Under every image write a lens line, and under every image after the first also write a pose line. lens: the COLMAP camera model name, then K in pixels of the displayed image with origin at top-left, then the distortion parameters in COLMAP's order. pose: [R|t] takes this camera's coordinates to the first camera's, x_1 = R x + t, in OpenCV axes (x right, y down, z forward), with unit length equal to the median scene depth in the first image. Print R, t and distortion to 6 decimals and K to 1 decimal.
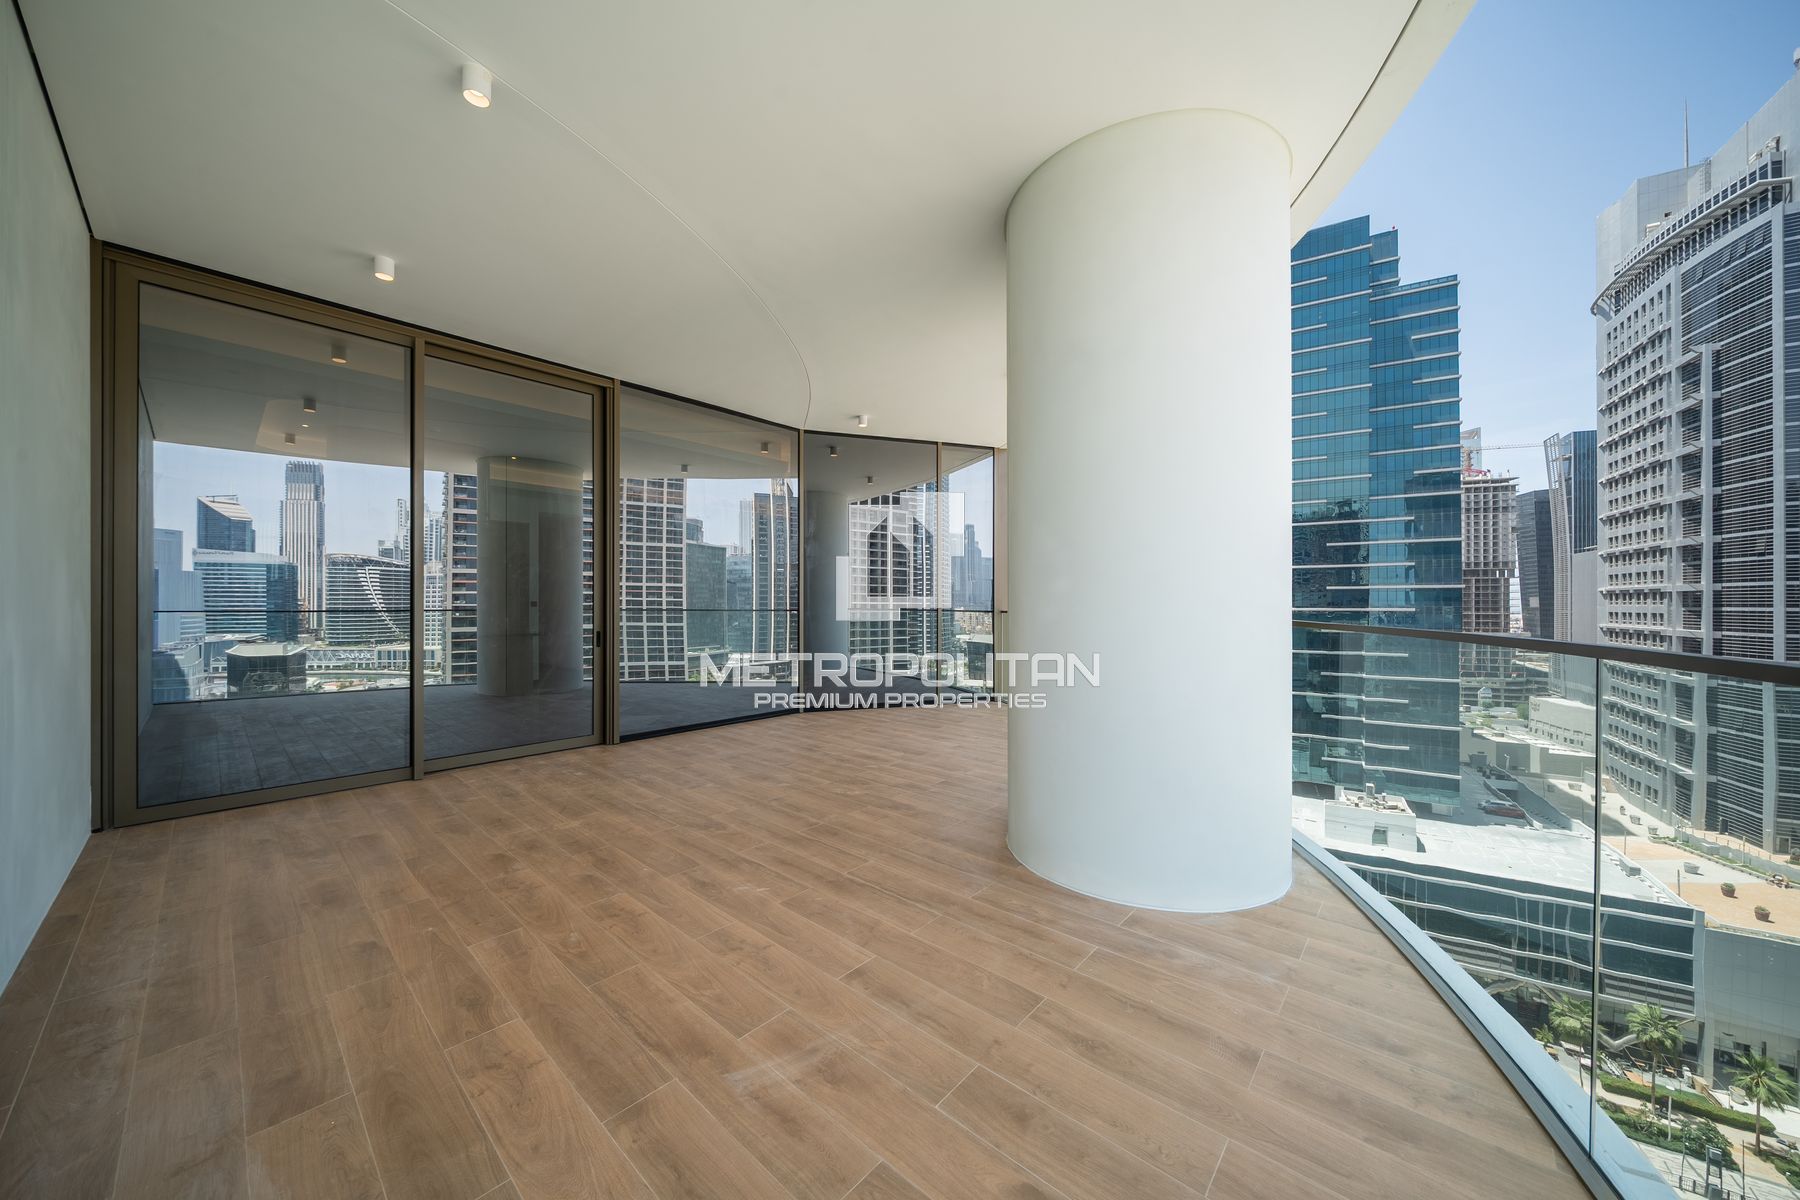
lens RADIAL K [[622.3, 0, 895.3], [0, 622.3, 601.7], [0, 0, 1]] dist [-0.002446, -0.000006]
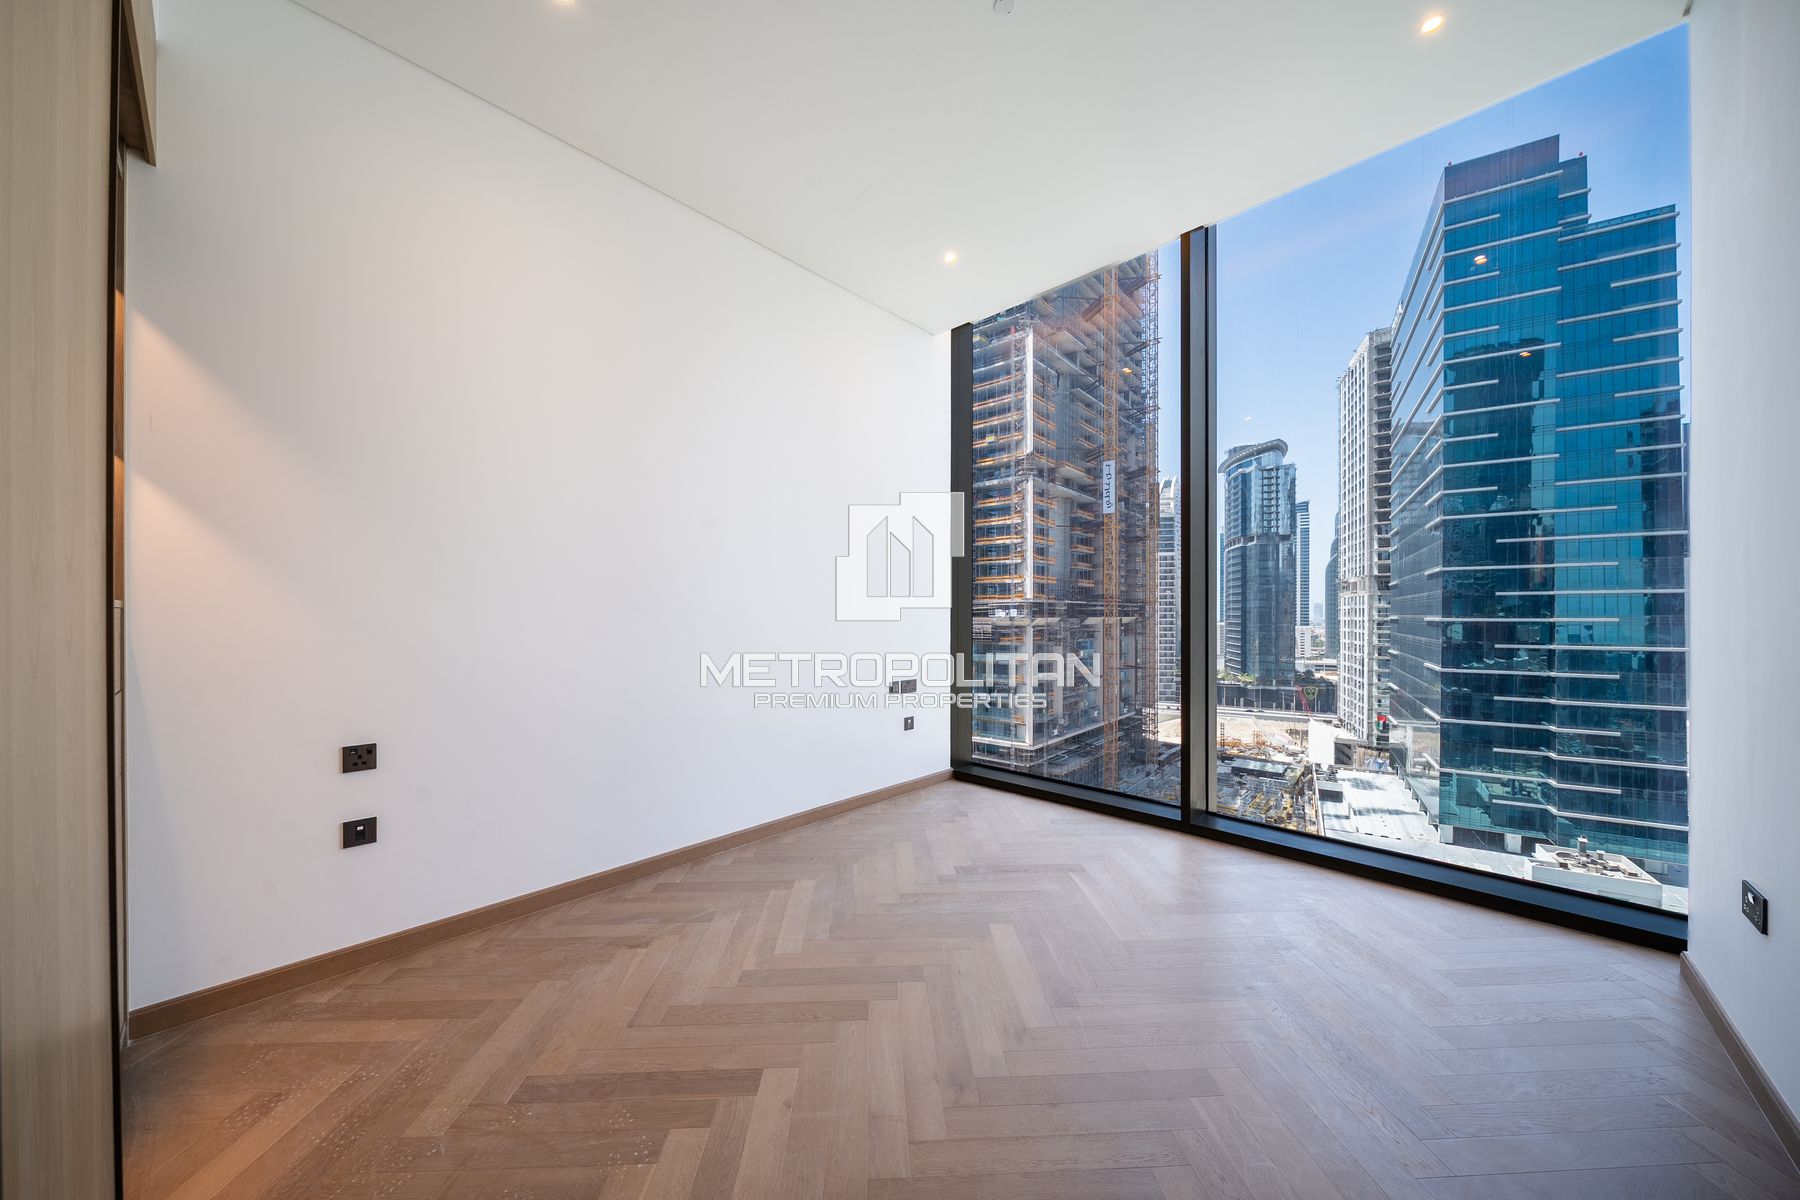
lens RADIAL K [[622.2, 0, 900.6], [0, 622.2, 617.2], [0, 0, 1]] dist [-0.004019, -0.000318]
pose [[0.999955, -0.001598, -0.009305, -0.092445], [0.001670, 0.999969, 0.007734, 0.001164], [0.009292, -0.007749, 0.999927, 0.179846]]
